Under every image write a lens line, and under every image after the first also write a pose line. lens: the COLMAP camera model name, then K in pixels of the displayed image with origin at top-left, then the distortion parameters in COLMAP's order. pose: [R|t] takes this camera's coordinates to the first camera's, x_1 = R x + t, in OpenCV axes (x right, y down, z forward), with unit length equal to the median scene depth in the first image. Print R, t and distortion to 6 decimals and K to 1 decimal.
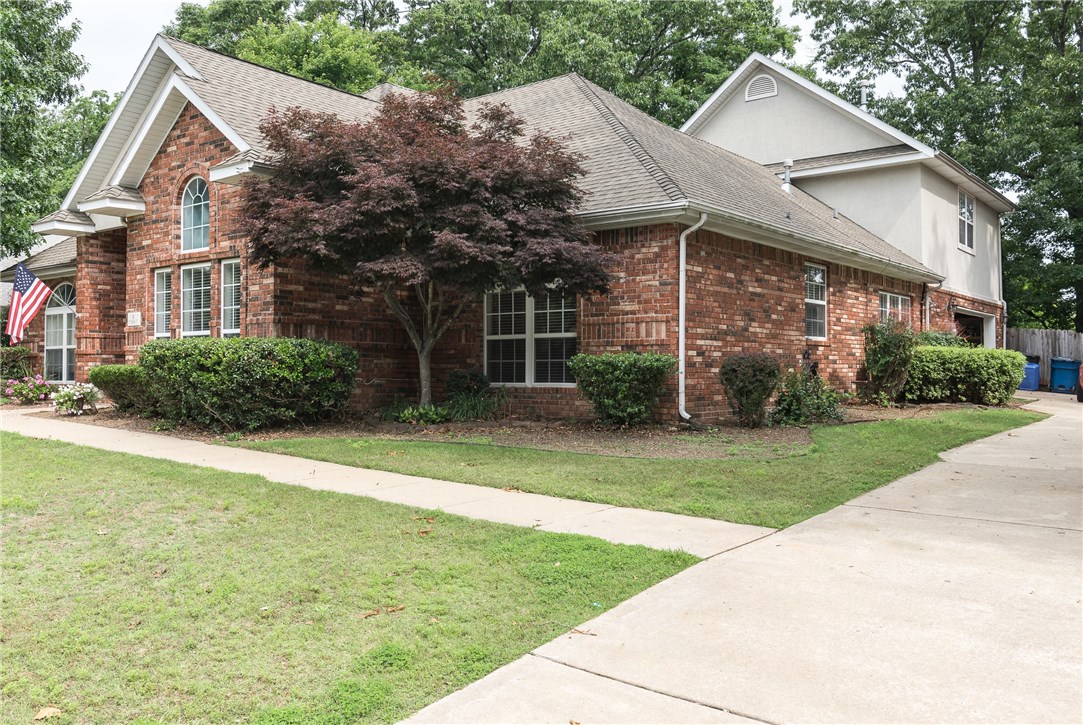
lens RADIAL K [[858.4, 0, 541.7], [0, 858.4, 361.0], [0, 0, 1]] dist [-0.005855, -0.001249]
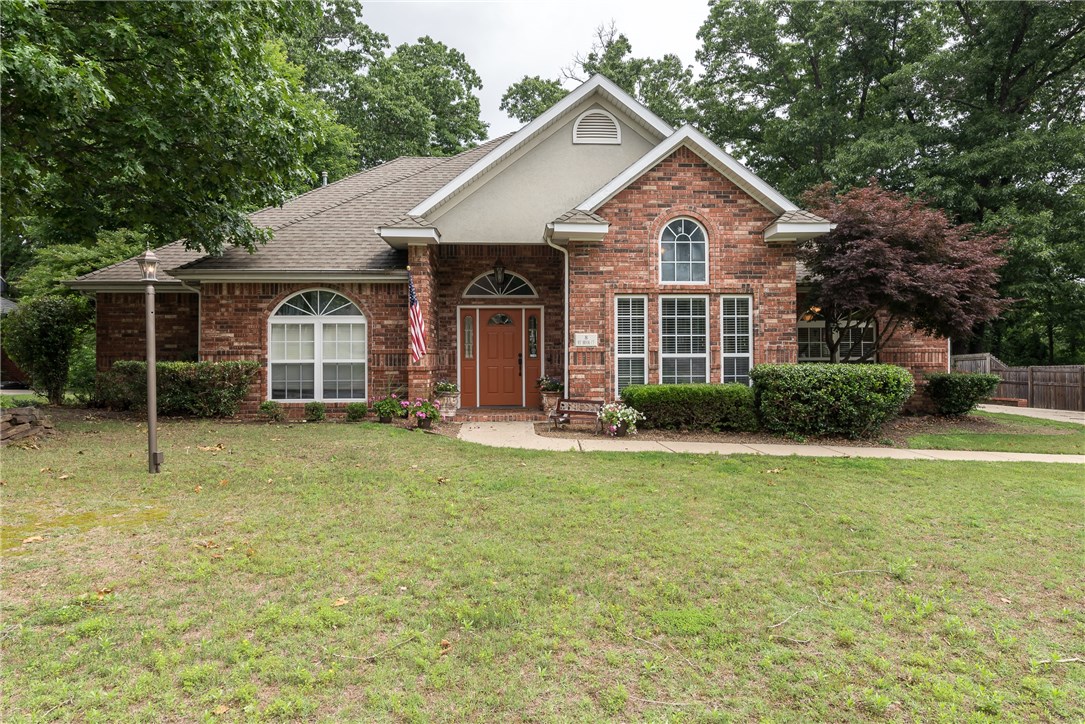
lens RADIAL K [[633.5, 0, 542.7], [0, 633.5, 362.7], [0, 0, 1]] dist [0.001753, 0.000134]
pose [[0.777266, -0.002427, 0.629168, -1.095627], [-0.003859, 0.999955, 0.008625, -0.029840], [-0.629161, -0.009131, 0.777221, 0.469127]]
